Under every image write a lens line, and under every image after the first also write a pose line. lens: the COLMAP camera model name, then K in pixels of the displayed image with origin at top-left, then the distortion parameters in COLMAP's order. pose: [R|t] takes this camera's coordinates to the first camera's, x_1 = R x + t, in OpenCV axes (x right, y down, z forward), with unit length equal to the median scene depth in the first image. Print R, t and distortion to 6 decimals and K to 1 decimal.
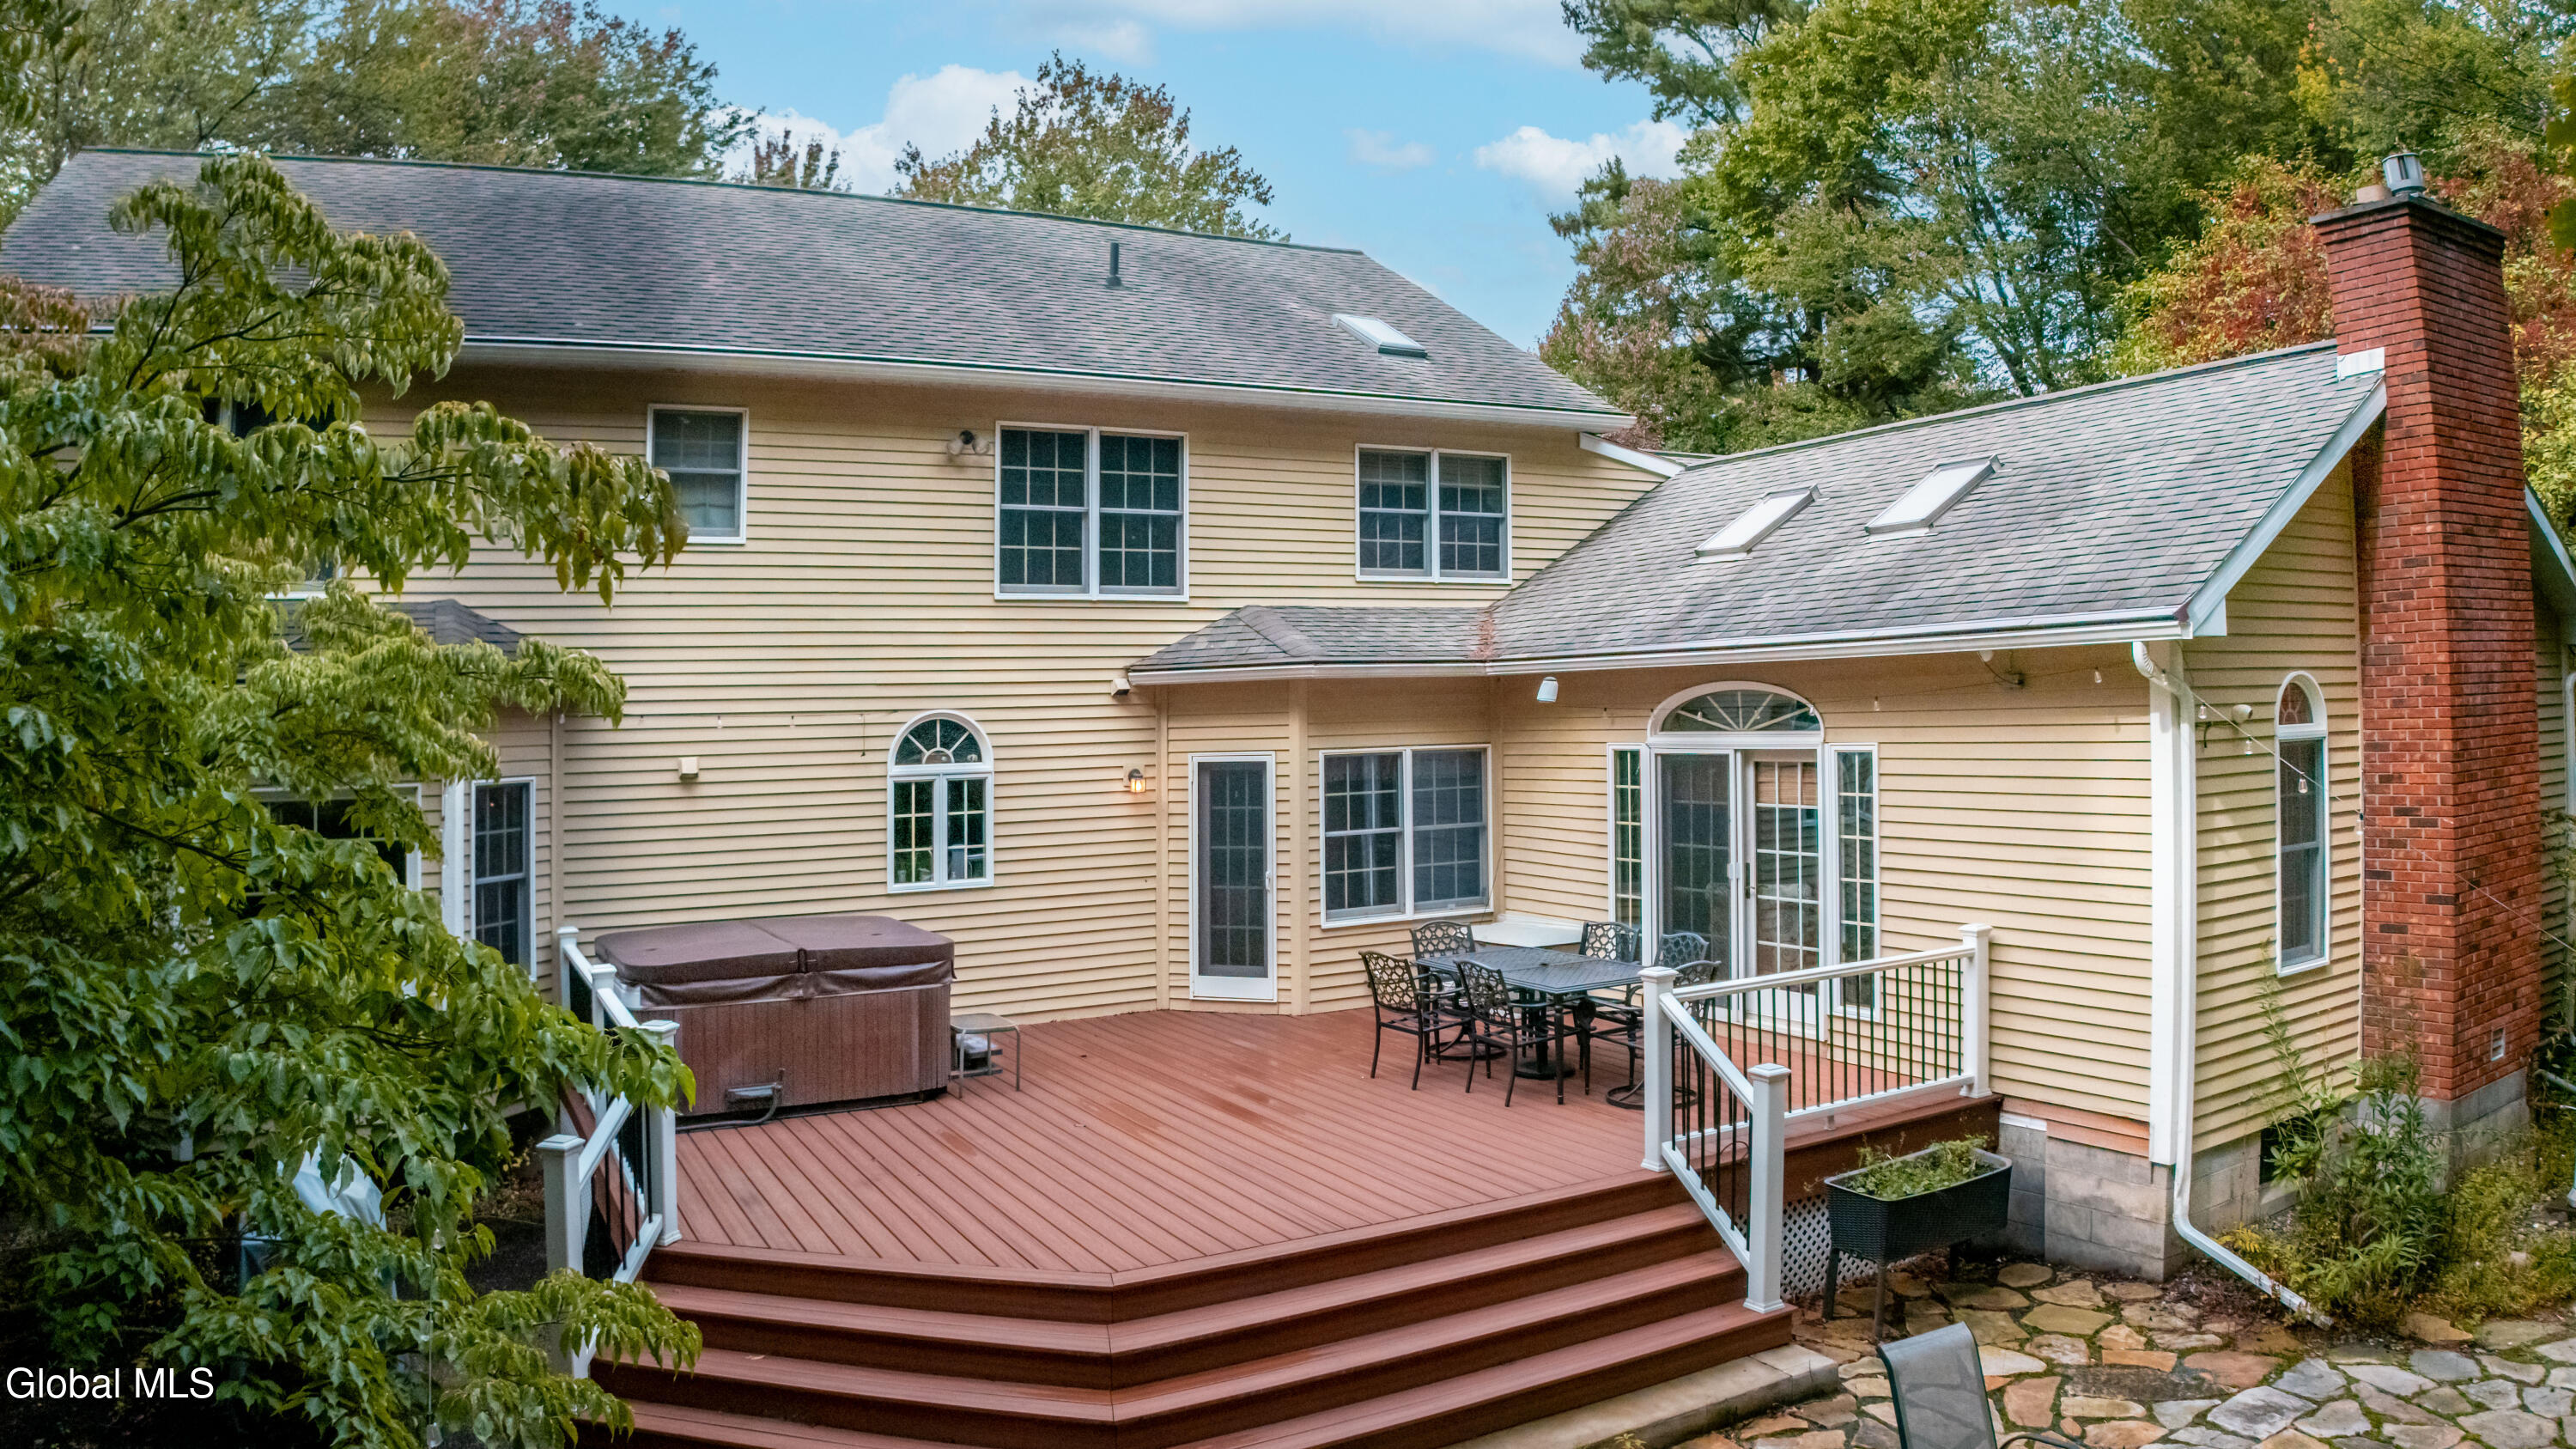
lens RADIAL K [[1934.8, 0, 1288.0], [0, 1934.8, 724.5], [0, 0, 1]] dist [-0.000889, -0.000329]
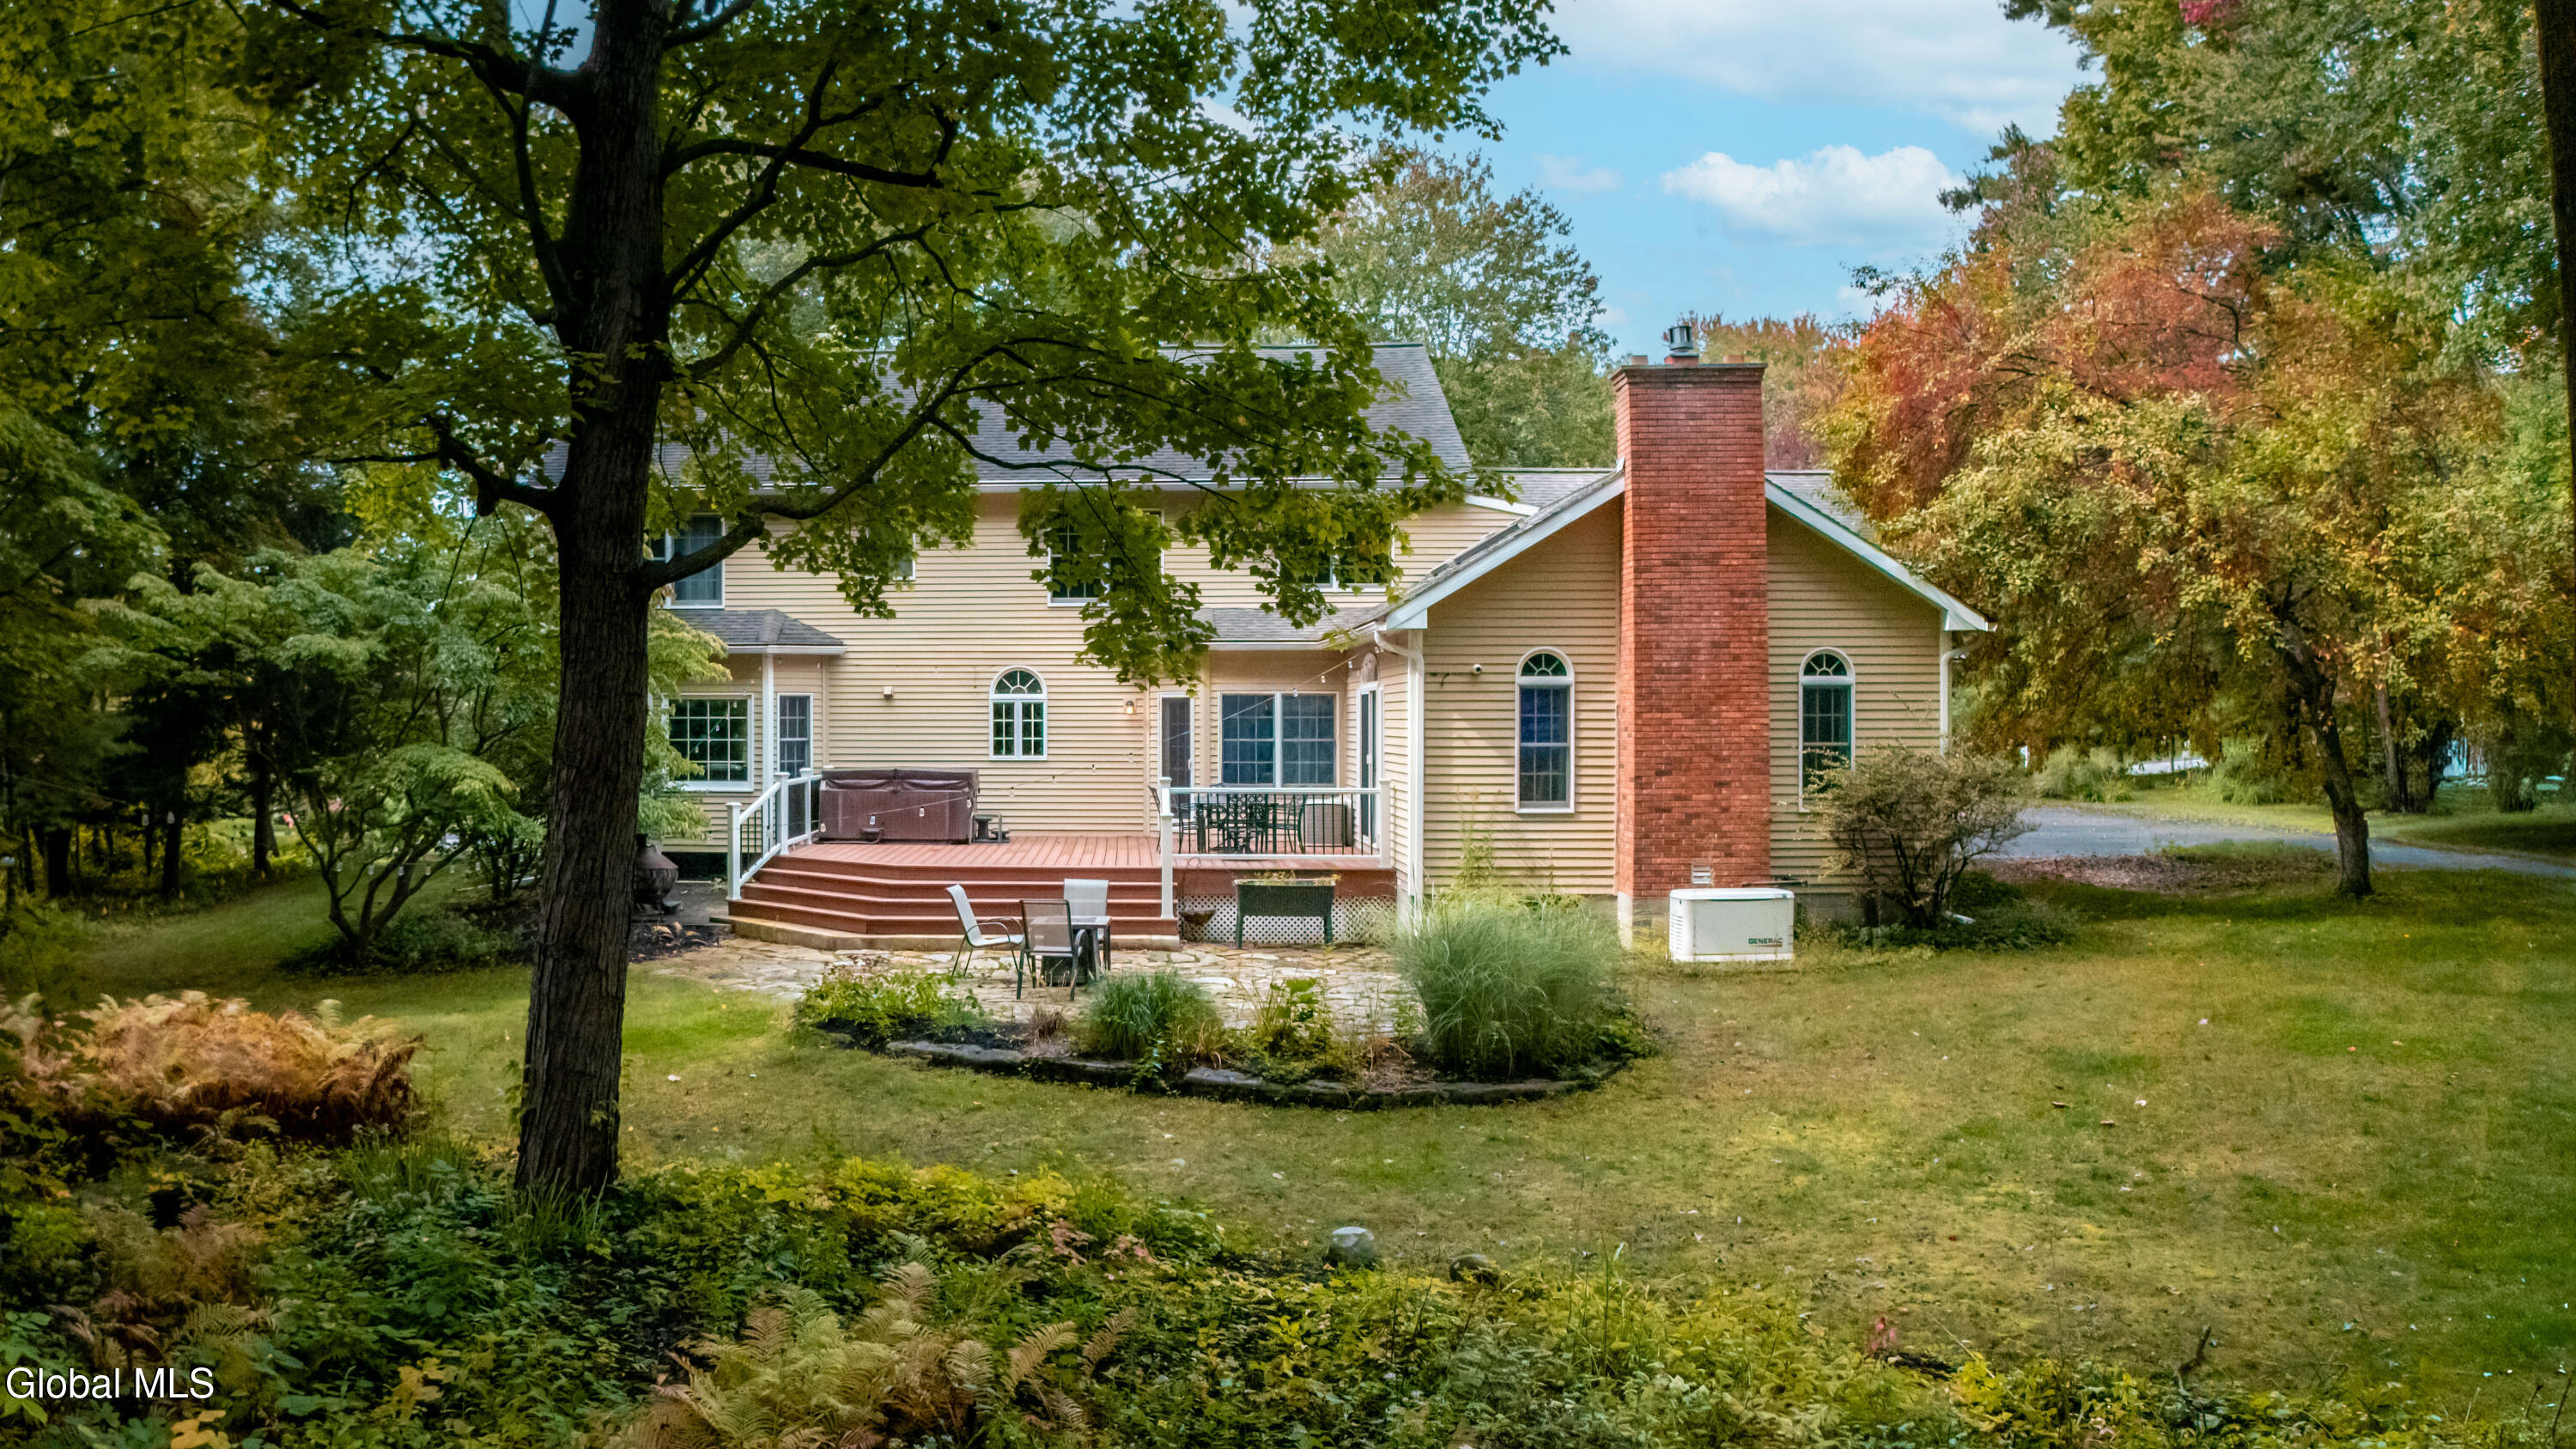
lens RADIAL K [[1934.8, 0, 1288.0], [0, 1934.8, 724.5], [0, 0, 1]] dist [-0.000889, -0.000329]
pose [[0.905567, 0.025601, -0.423430, 0.861584], [-0.024779, 0.999665, 0.007446, 0.029439], [0.423479, 0.003749, 0.905898, -0.606274]]
